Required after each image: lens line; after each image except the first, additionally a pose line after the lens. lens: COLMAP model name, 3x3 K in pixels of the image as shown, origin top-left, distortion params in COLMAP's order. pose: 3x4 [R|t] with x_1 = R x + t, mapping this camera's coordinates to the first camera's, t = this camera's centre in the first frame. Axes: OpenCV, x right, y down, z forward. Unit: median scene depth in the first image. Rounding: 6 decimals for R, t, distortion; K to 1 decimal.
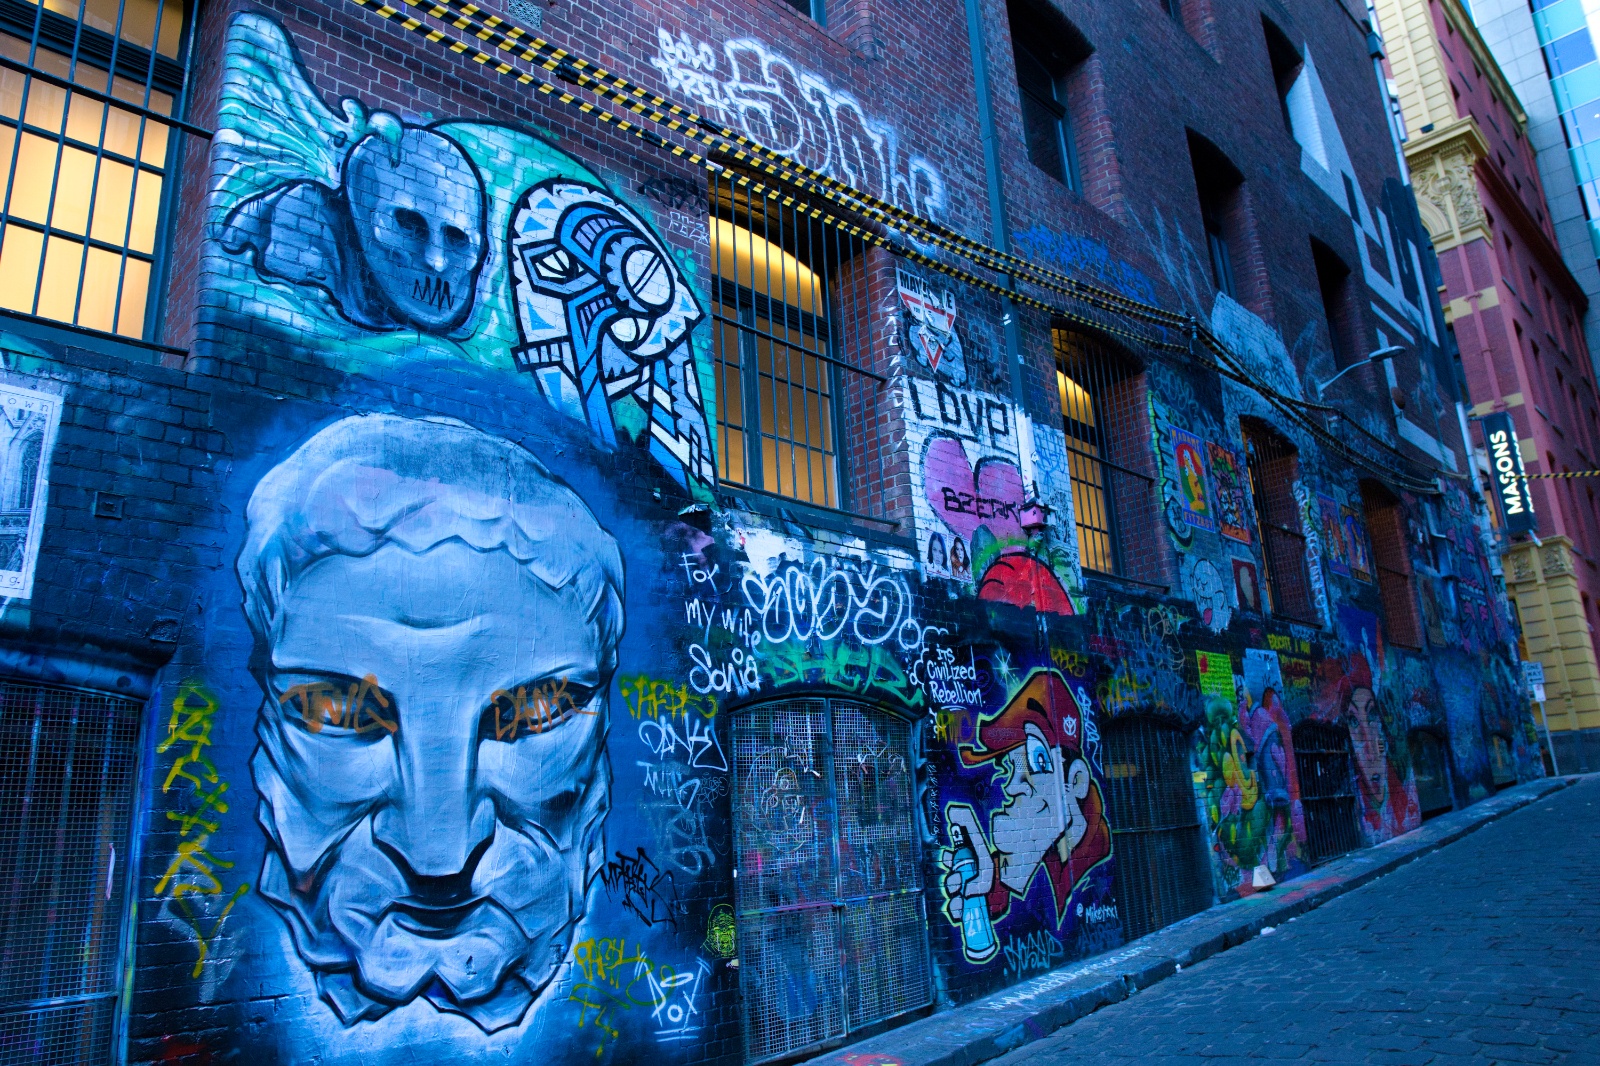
lens RADIAL K [[1122.0, 0, 806.4], [0, 1122.0, 541.9], [0, 0, 1]] dist [-0.110303, 0.070048]
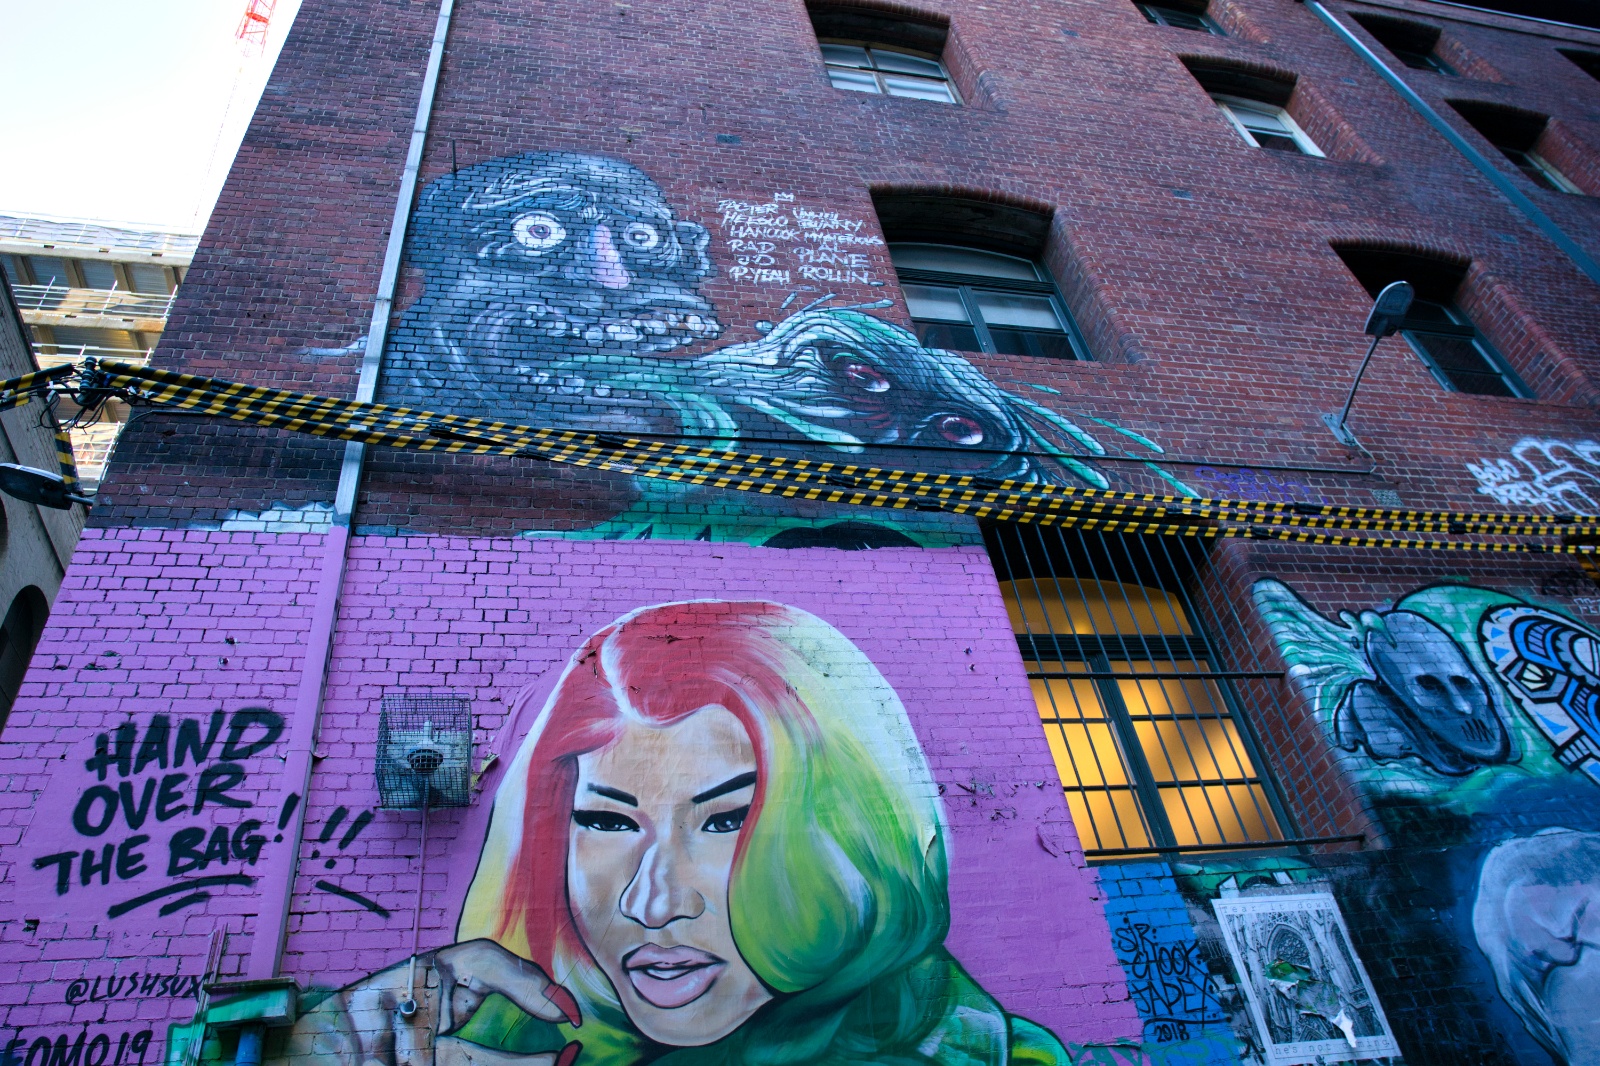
lens RADIAL K [[1122.0, 0, 796.3], [0, 1122.0, 529.2], [0, 0, 1]] dist [-0.110303, 0.070048]
pose [[0.831971, -0.407120, -0.376932, -0.429027], [0.224458, 0.868279, -0.442392, -0.061531], [0.507388, 0.283452, 0.813764, -0.417091]]
